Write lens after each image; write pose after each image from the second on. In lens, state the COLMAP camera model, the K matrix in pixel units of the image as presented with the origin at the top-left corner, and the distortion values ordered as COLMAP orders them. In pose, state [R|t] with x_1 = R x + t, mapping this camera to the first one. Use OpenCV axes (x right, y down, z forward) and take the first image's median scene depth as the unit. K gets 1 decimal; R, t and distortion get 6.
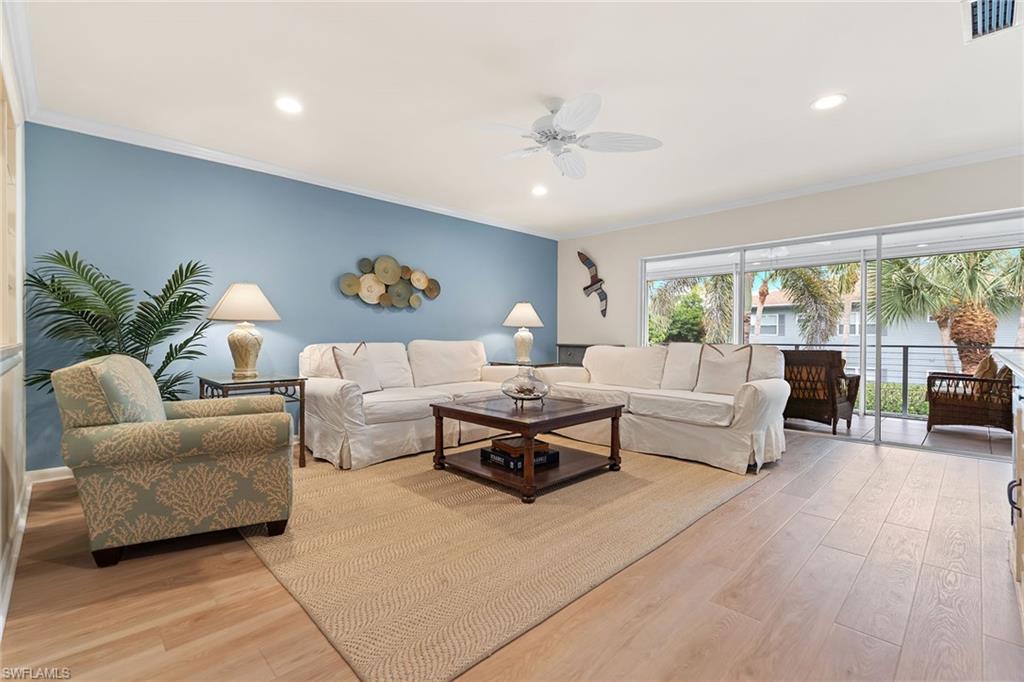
lens RADIAL K [[456.0, 0, 512.0], [0, 456.0, 341.0], [0, 0, 1]] dist [-0.017696, -0.000219]
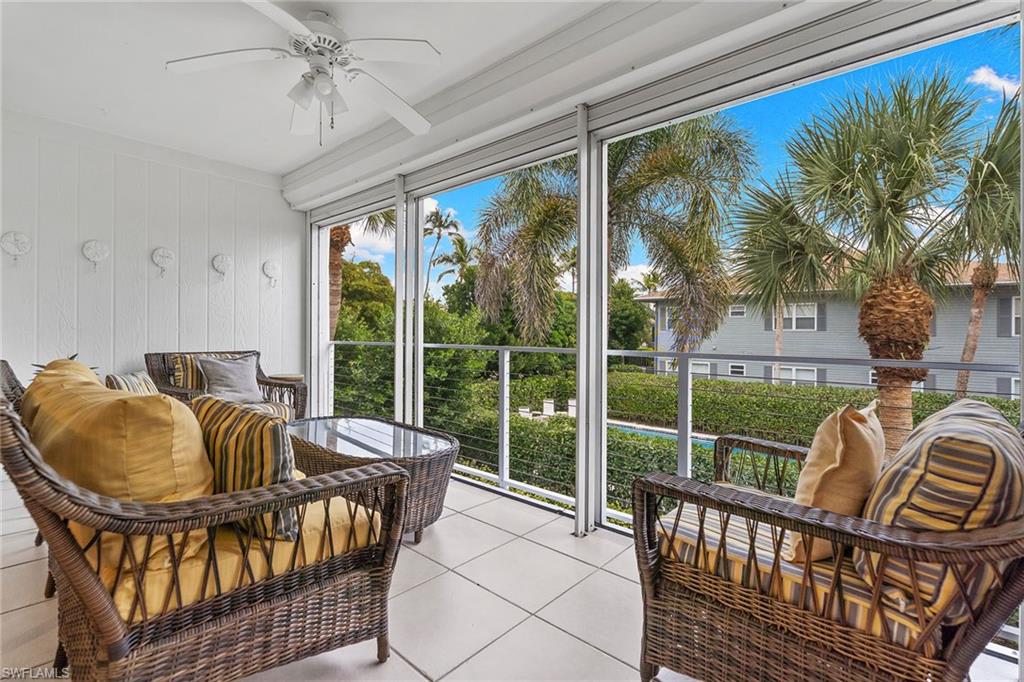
lens RADIAL K [[457.7, 0, 527.9], [0, 457.7, 342.8], [0, 0, 1]] dist [0.003308, 0.000179]
pose [[0.996466, -0.001352, 0.083983, 0.763766], [0.000061, 0.999882, 0.015374, -0.006253], [-0.083994, -0.015314, 0.996349, 0.669456]]
